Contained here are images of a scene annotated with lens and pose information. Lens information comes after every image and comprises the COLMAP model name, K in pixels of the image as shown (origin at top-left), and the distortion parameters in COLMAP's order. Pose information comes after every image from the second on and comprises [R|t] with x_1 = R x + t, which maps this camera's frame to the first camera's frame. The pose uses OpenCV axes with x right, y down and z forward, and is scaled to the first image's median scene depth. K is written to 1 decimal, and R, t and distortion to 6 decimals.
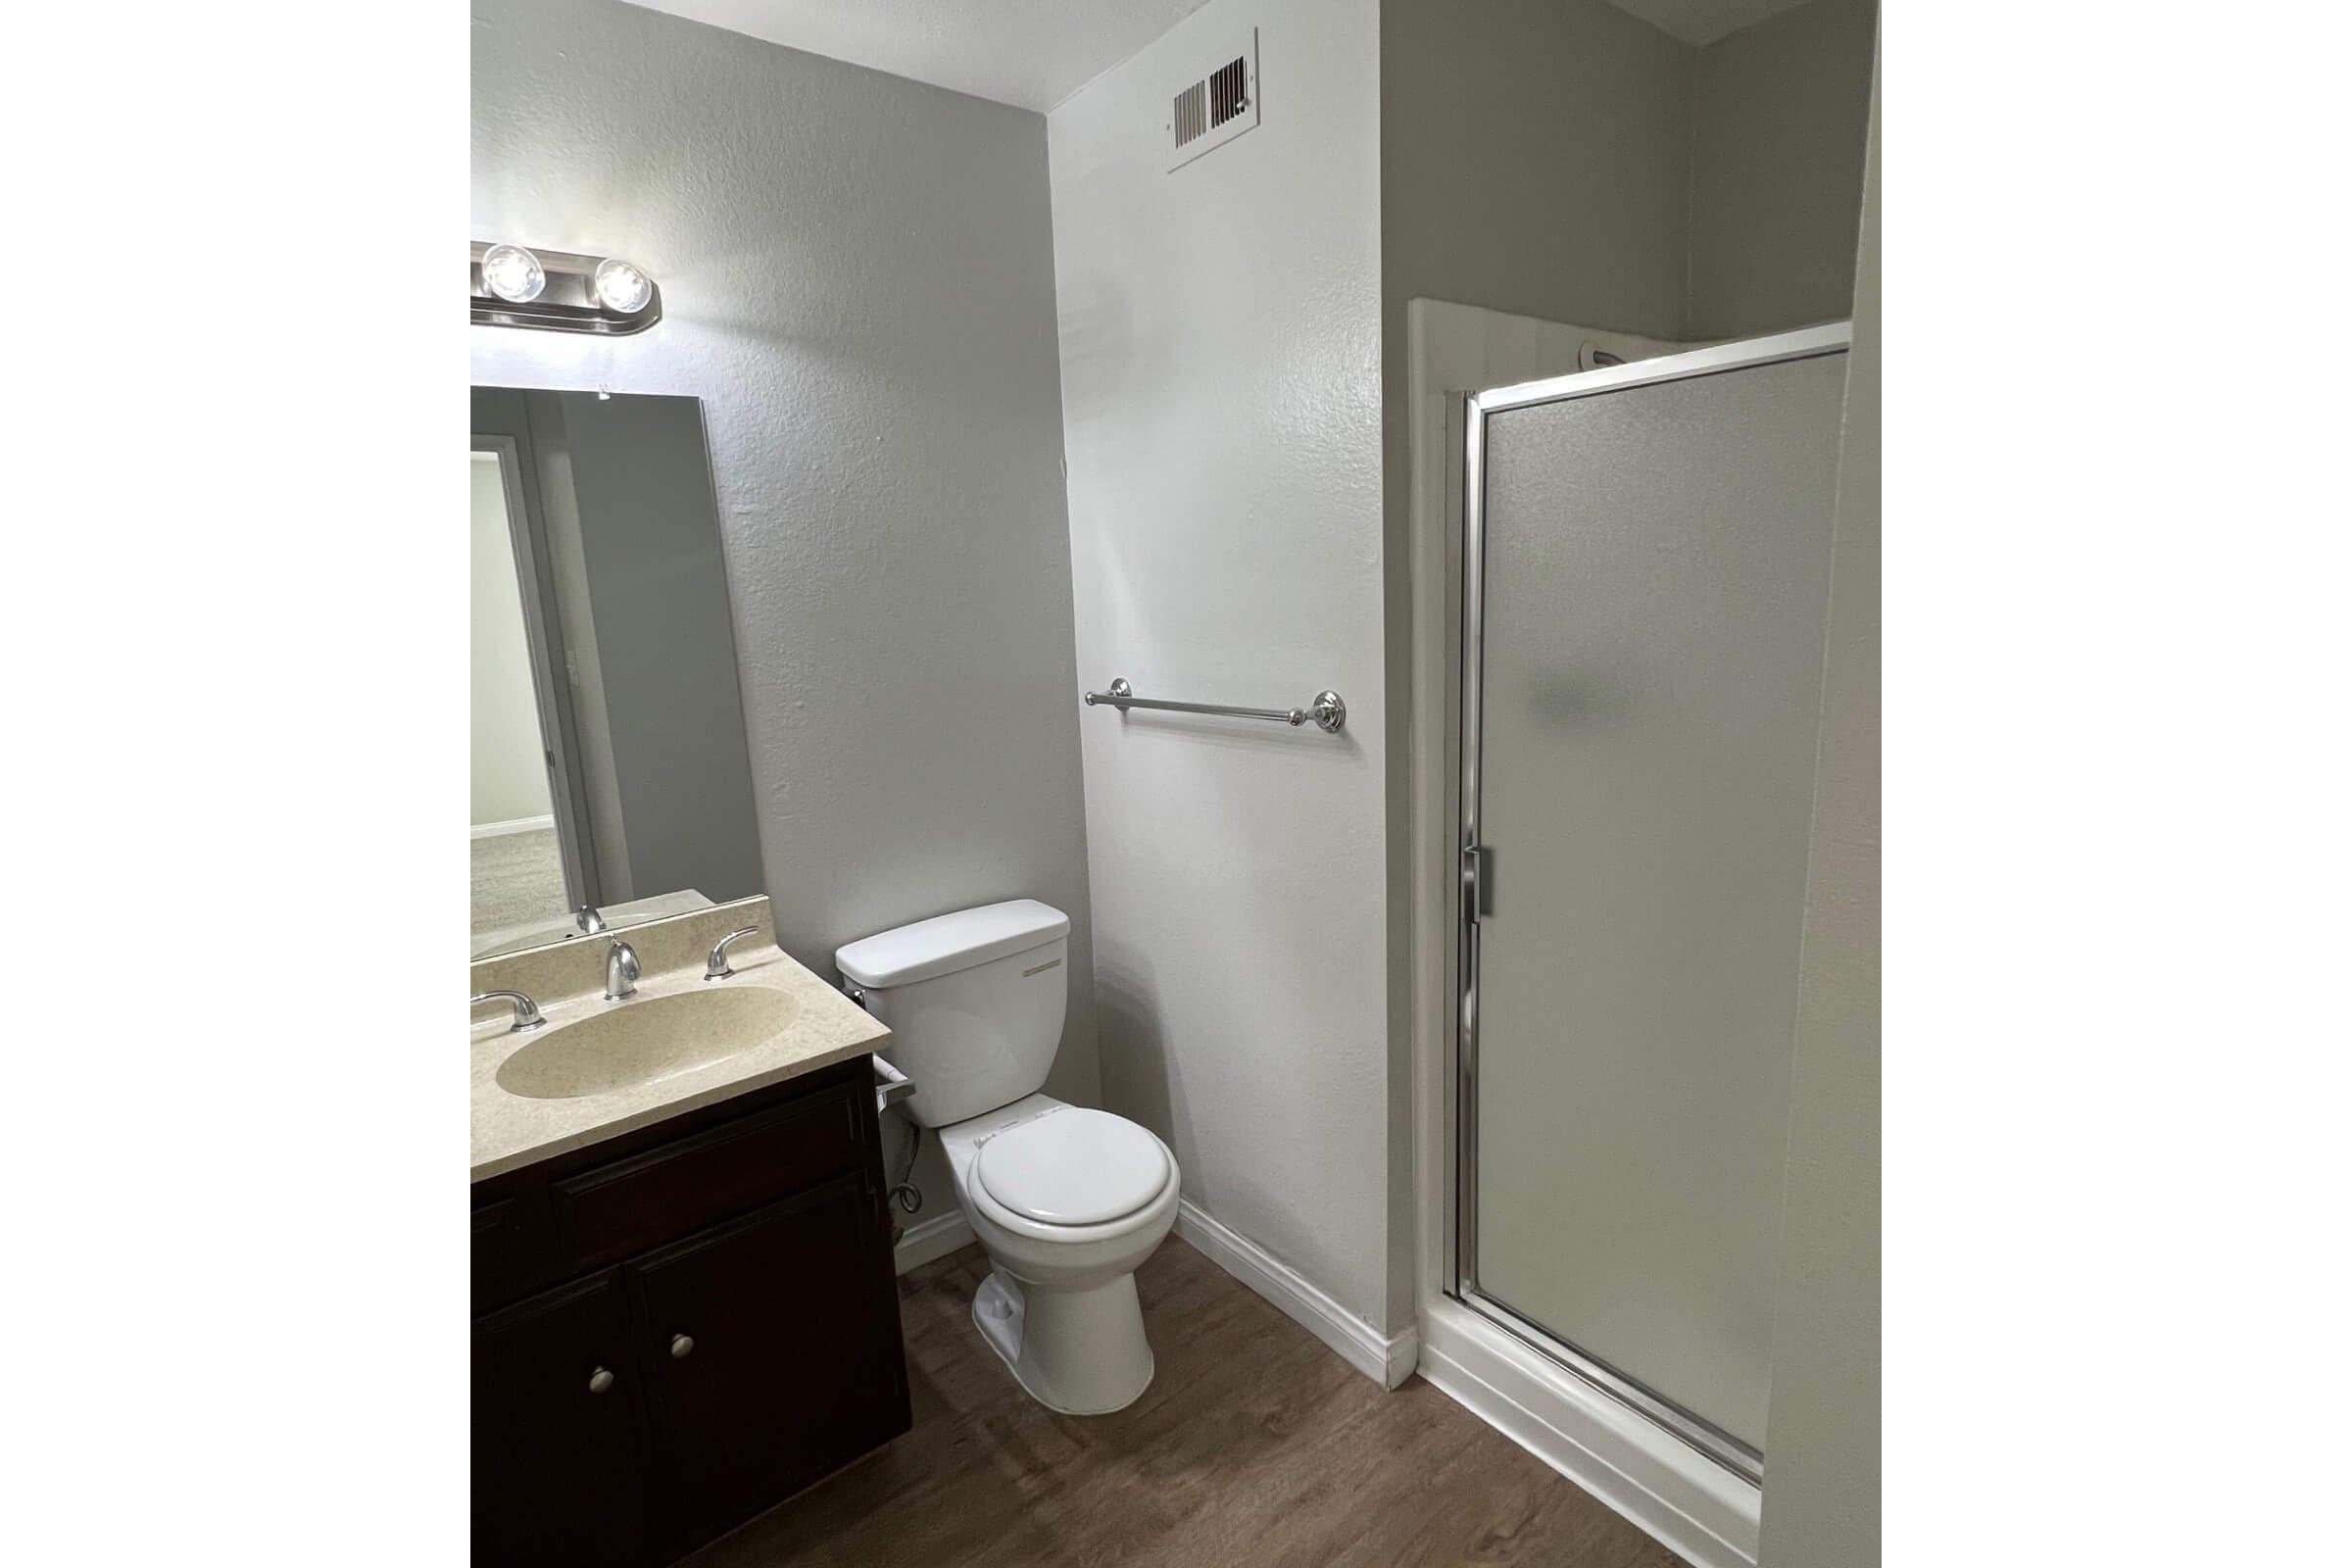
lens RADIAL K [[1071.7, 0, 1176.0], [0, 1071.7, 784.0], [0, 0, 1]] dist [0.001029, 0.000212]
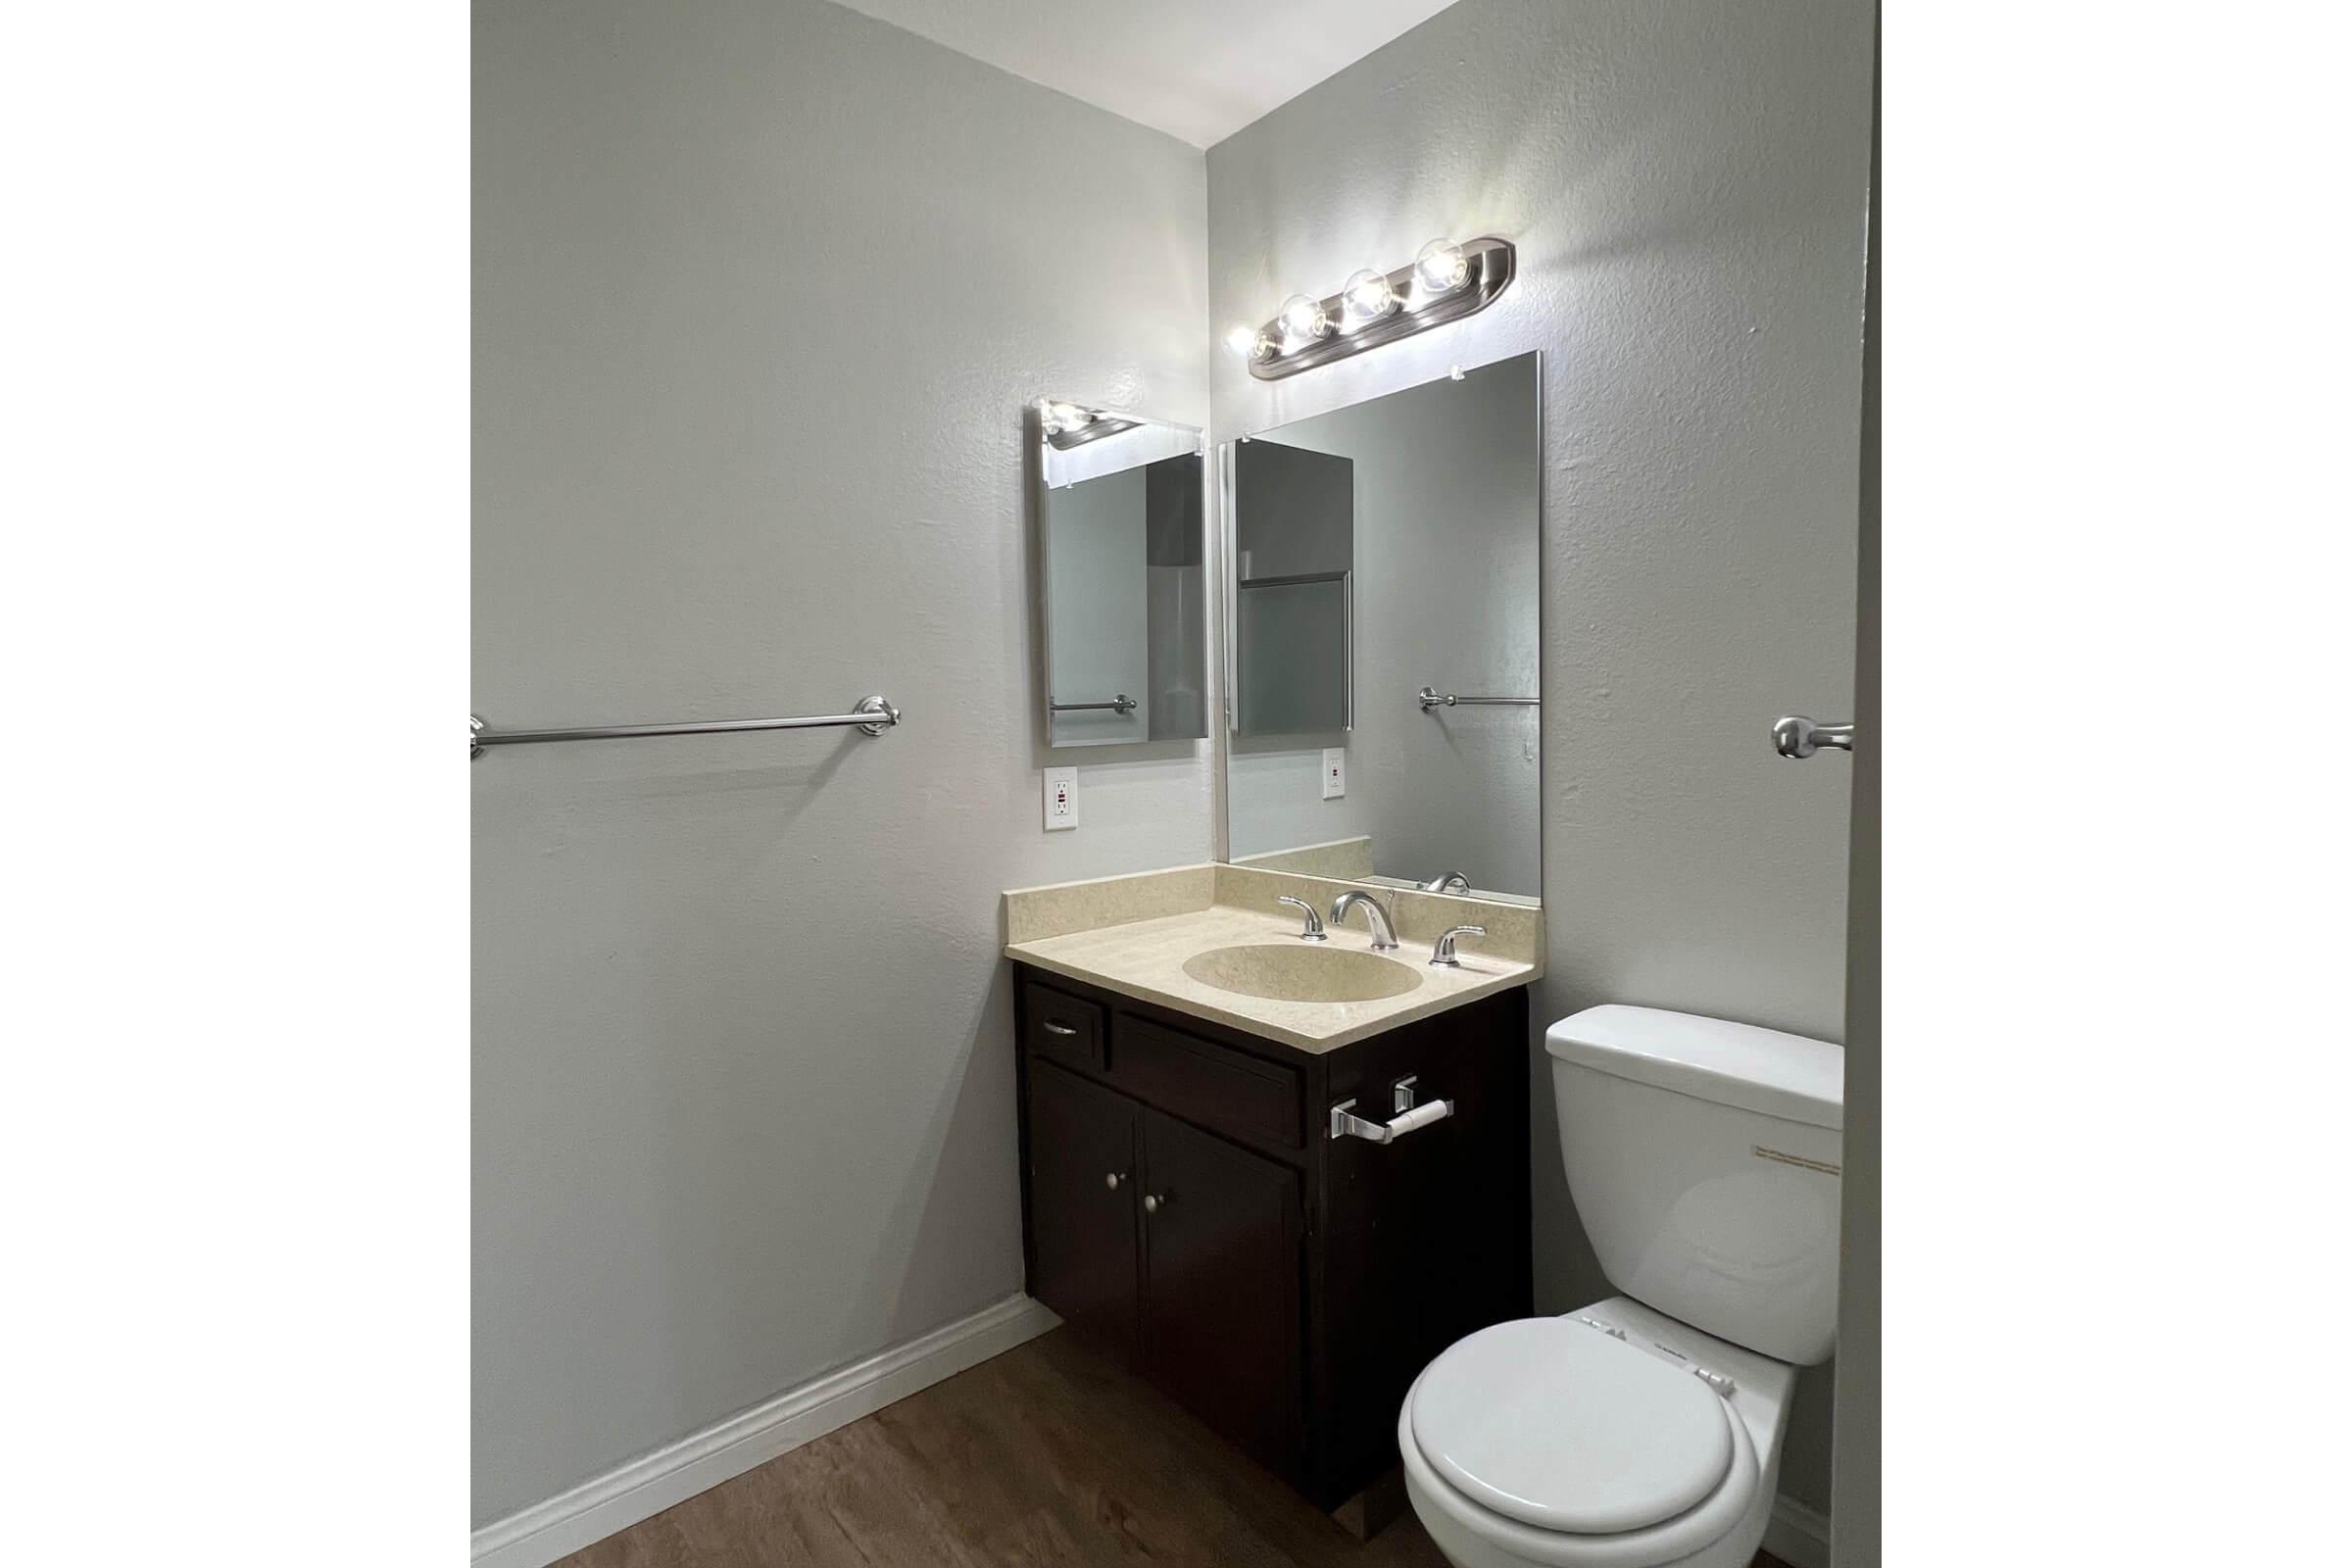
lens RADIAL K [[1071.7, 0, 1176.0], [0, 1071.7, 784.0], [0, 0, 1]] dist [0.001029, 0.000212]
pose [[0.021036, 0.123824, -0.992081, 0.493340], [-0.171614, 0.978020, 0.118430, -0.049334], [0.984940, 0.167764, 0.041824, 0.693555]]
